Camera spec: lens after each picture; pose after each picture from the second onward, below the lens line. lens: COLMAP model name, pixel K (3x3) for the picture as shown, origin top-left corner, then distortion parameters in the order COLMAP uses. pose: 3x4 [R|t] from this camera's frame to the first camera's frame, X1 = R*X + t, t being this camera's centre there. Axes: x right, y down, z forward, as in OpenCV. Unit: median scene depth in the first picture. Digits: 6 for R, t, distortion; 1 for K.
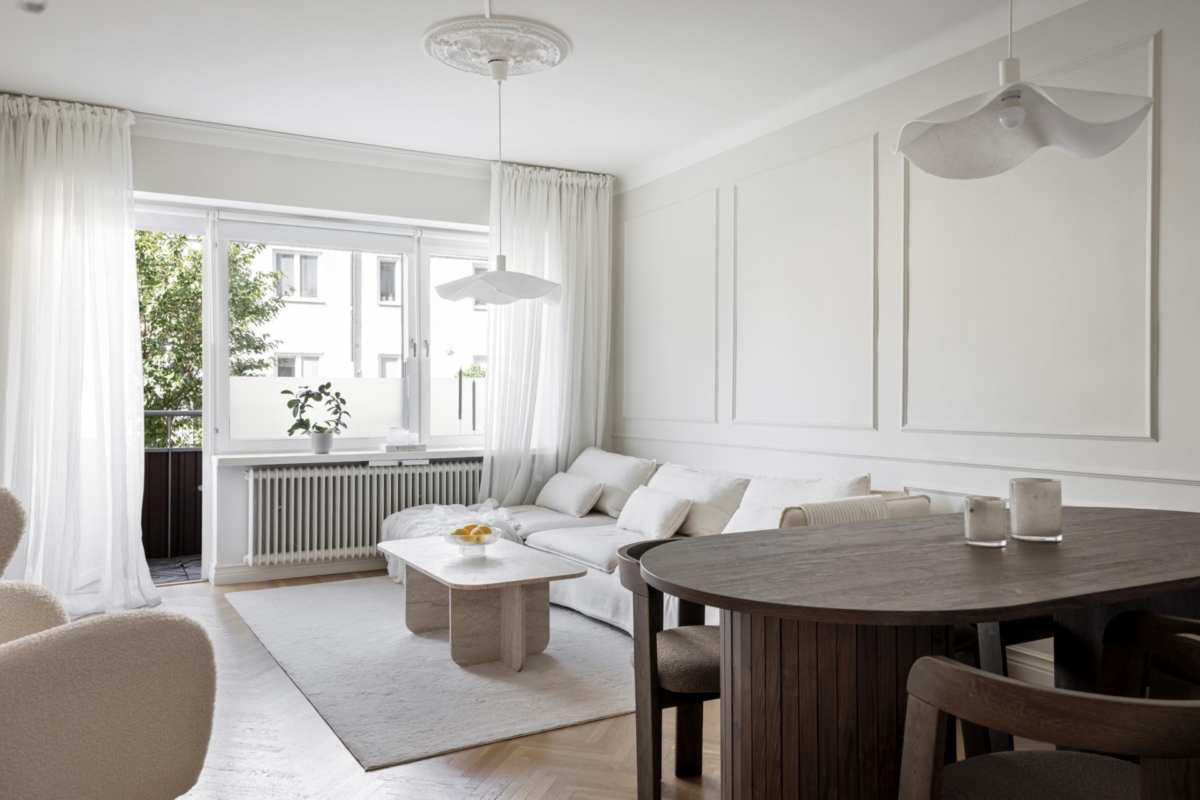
lens RADIAL K [[910.6, 0, 601.1], [0, 910.6, 394.7], [0, 0, 1]] dist [-0.008795, -0.004716]
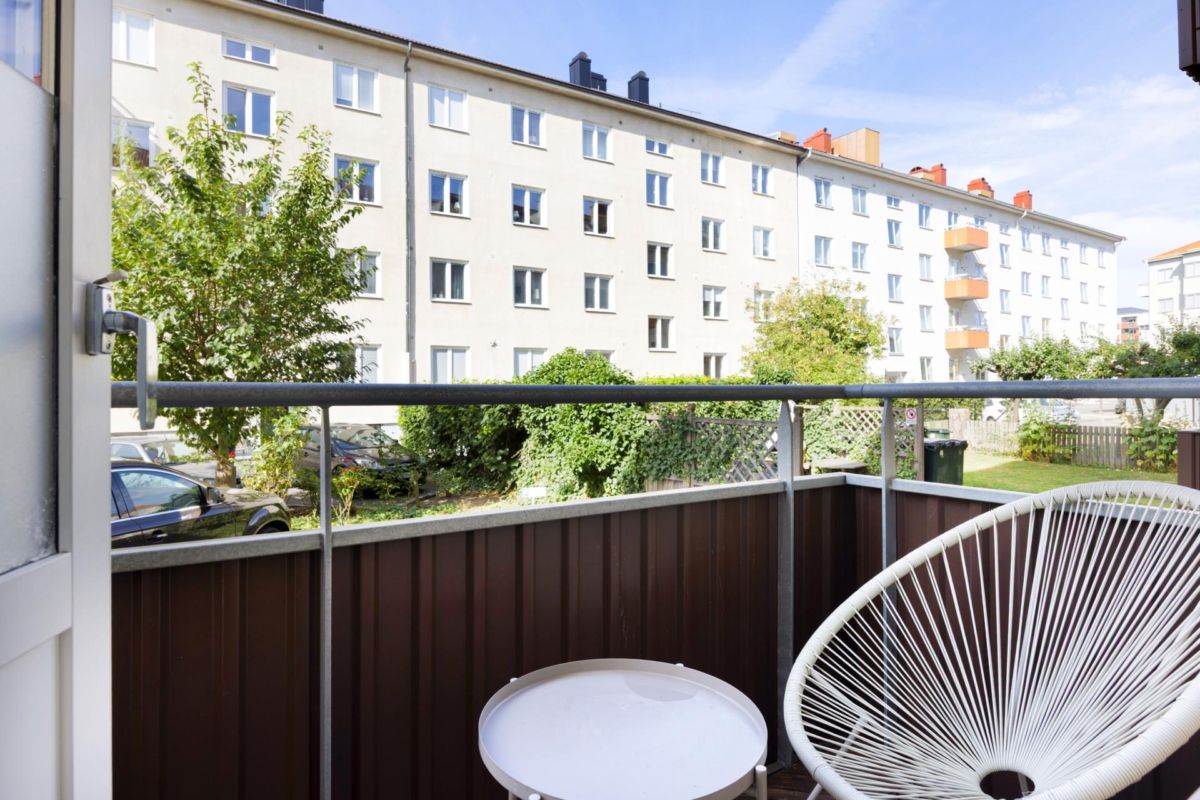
lens RADIAL K [[671.4, 0, 598.3], [0, 671.4, 369.9], [0, 0, 1]] dist [0.003525, 0.000377]
pose [[0.998440, 0.001655, 0.055806, -0.547300], [-0.000422, 0.999756, -0.022104, 0.021381], [-0.055829, 0.022046, 0.998197, 1.078081]]
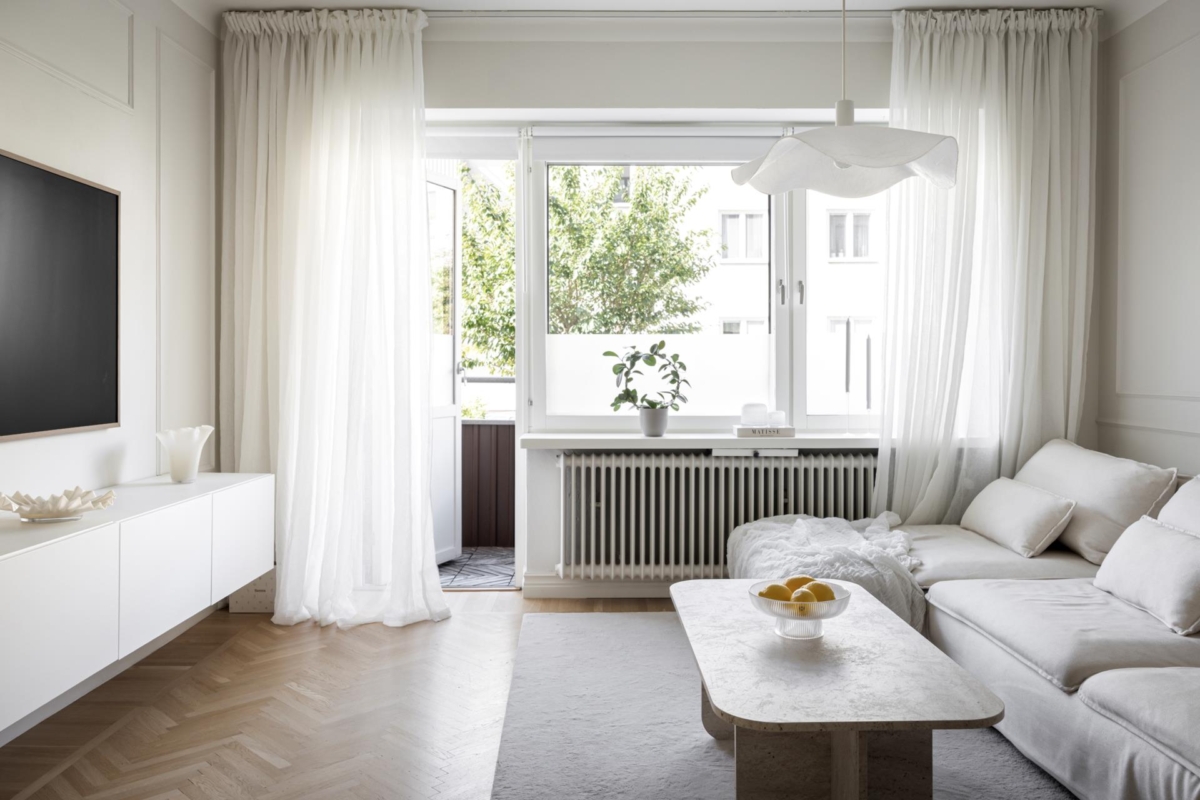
lens RADIAL K [[953.8, 0, 587.3], [0, 953.8, 365.6], [0, 0, 1]] dist [-0.007297, 0.002641]
pose [[0.877296, 0.001572, -0.479947, 0.021432], [0.000611, 0.999990, 0.004392, 0.003335], [0.479949, -0.004146, 0.877287, 0.285280]]
